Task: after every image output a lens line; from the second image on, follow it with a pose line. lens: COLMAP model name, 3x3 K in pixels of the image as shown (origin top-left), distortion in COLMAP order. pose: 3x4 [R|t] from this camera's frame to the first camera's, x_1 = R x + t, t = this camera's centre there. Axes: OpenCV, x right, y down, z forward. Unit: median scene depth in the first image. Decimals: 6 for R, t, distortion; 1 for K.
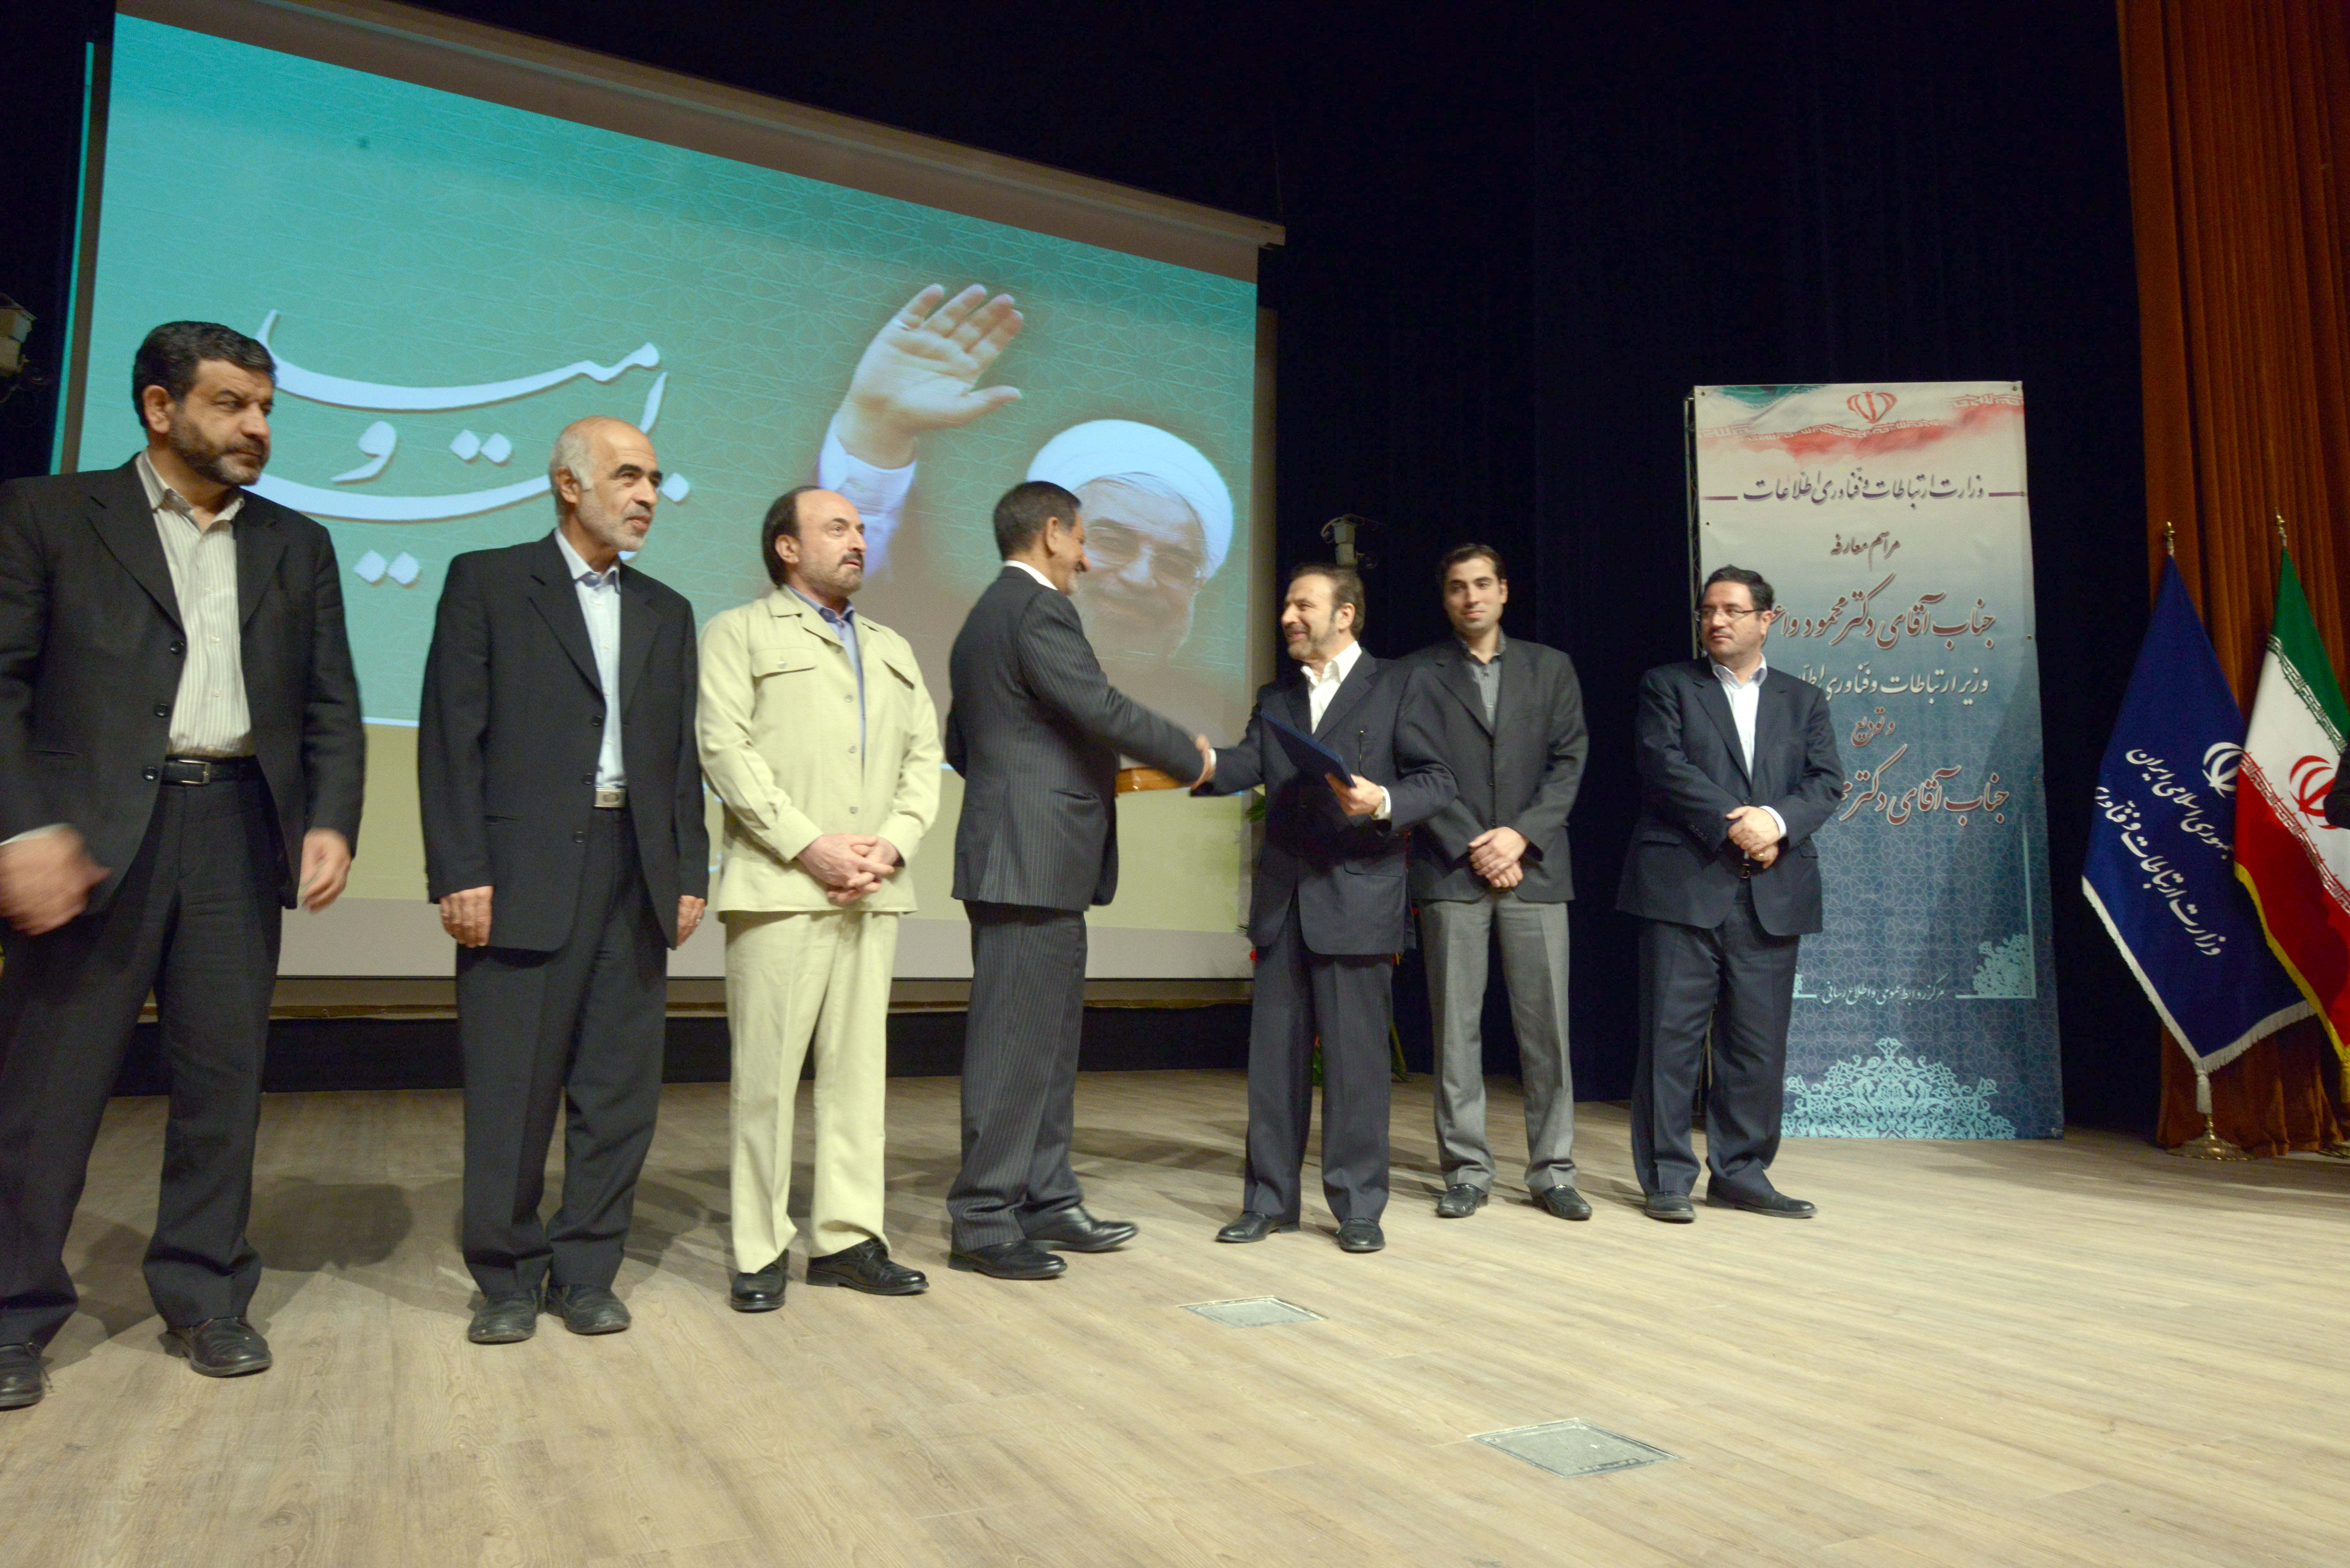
lens RADIAL K [[1546.4, 0, 1181.4], [0, 1546.4, 772.5], [0, 0, 1]] dist [0.000812, -0.001057]
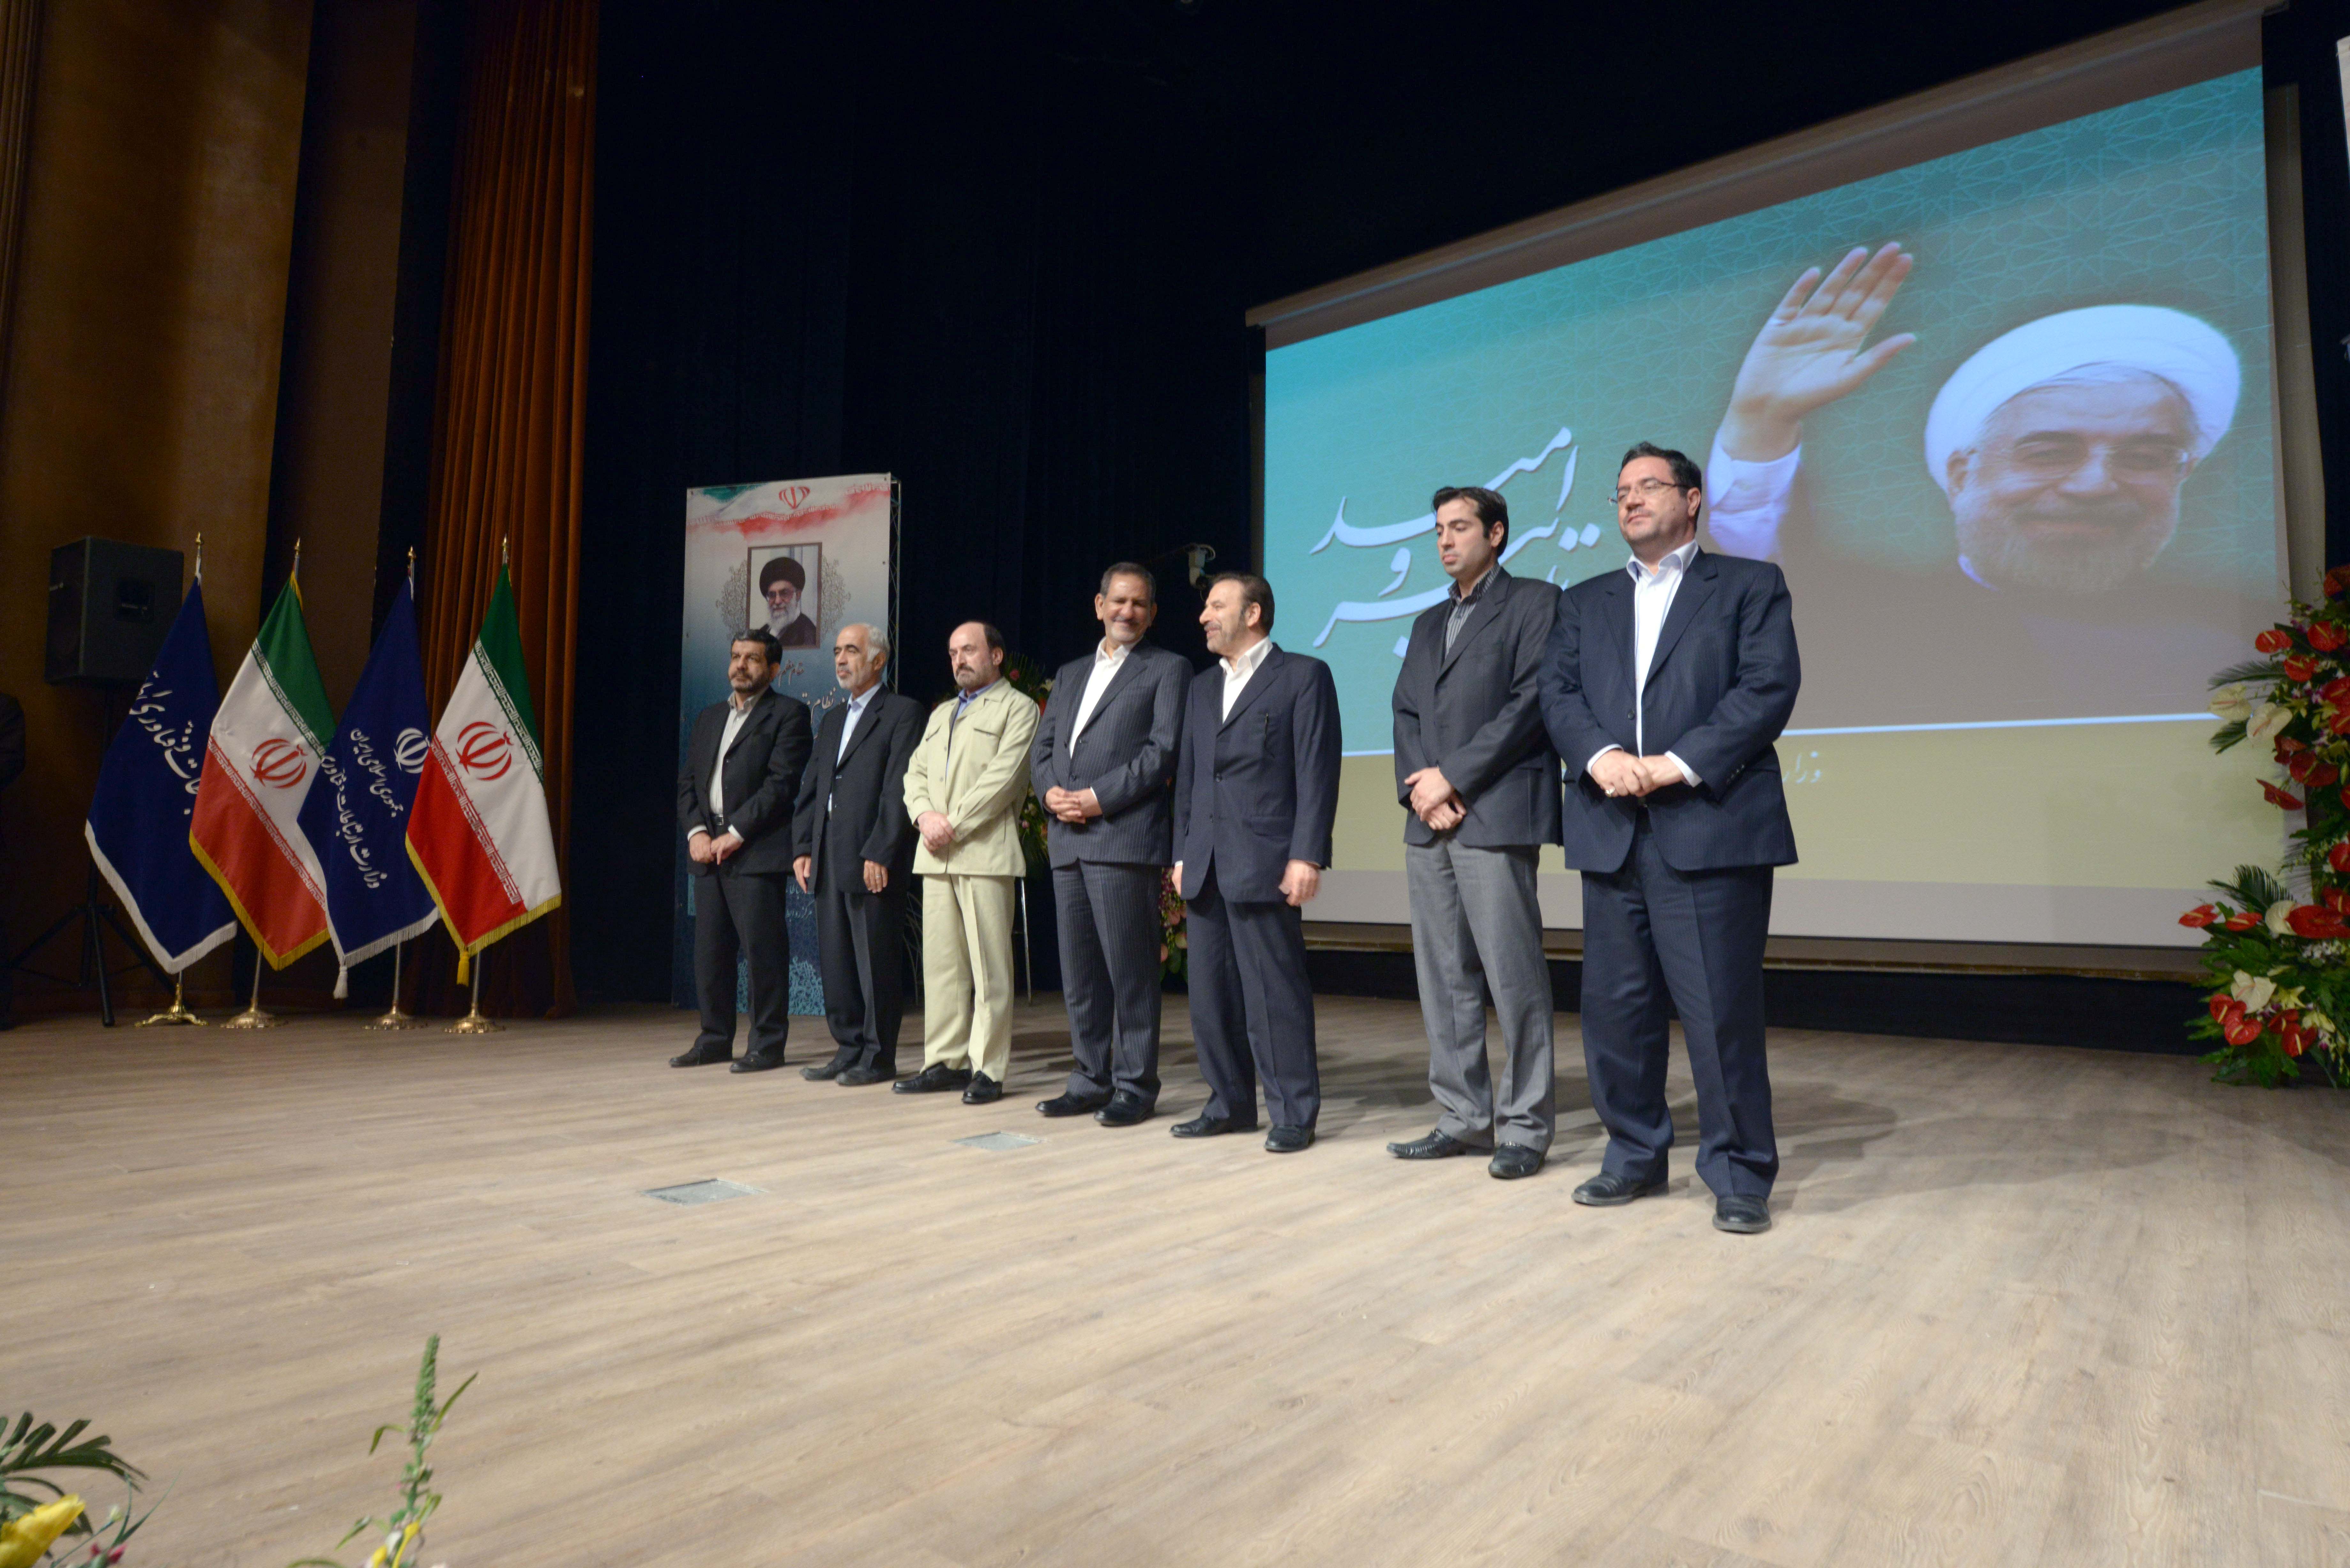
lens RADIAL K [[1322.7, 0, 1179.8], [0, 1322.7, 773.4], [0, 0, 1]] dist [-0.003206, -0.002053]
pose [[0.416113, -0.087731, -0.905071, 0.629838], [0.092180, 0.994277, -0.053997, 0.042704], [0.904628, -0.060961, 0.421819, 0.321616]]
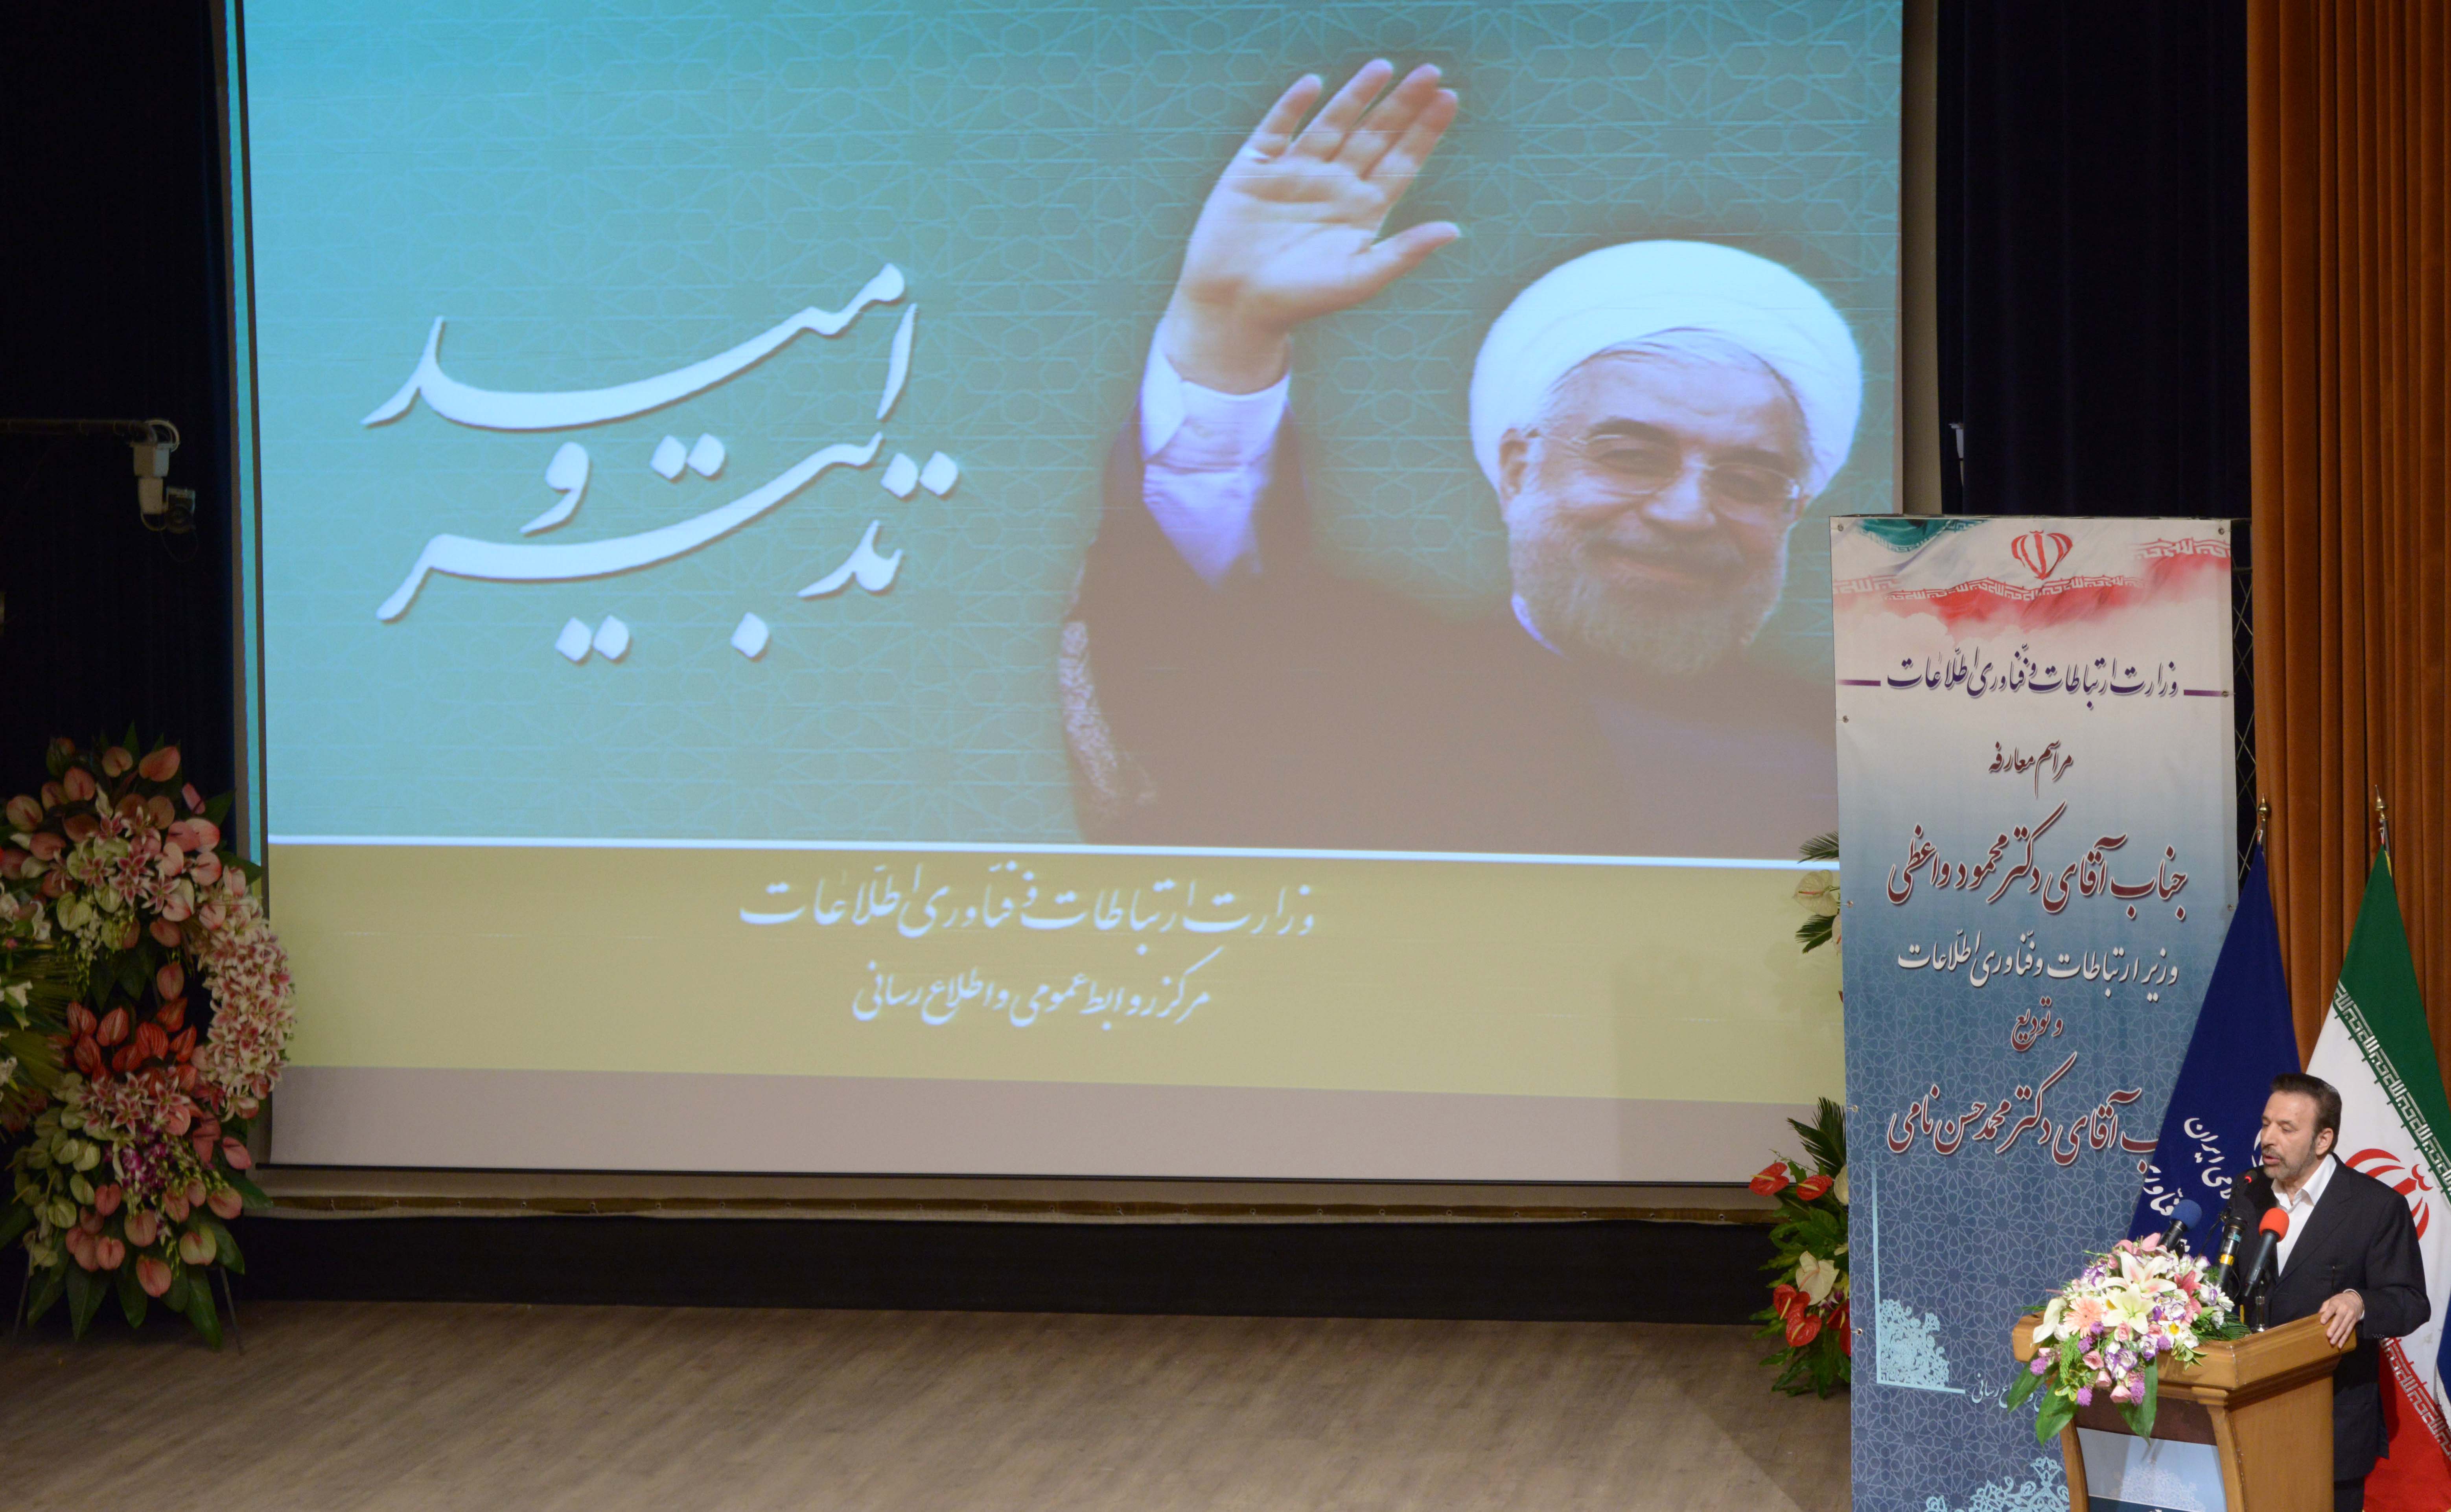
lens RADIAL K [[5766.1, 0, 1423.4], [0, 5766.1, 671.3], [0, 0, 1]] dist [-0.092718, 0.000000]
pose [[0.811732, 0.017323, -0.583774, 1.767414], [0.089580, 0.984039, 0.153761, -0.621598], [0.577120, -0.177107, 0.797224, -1.225293]]
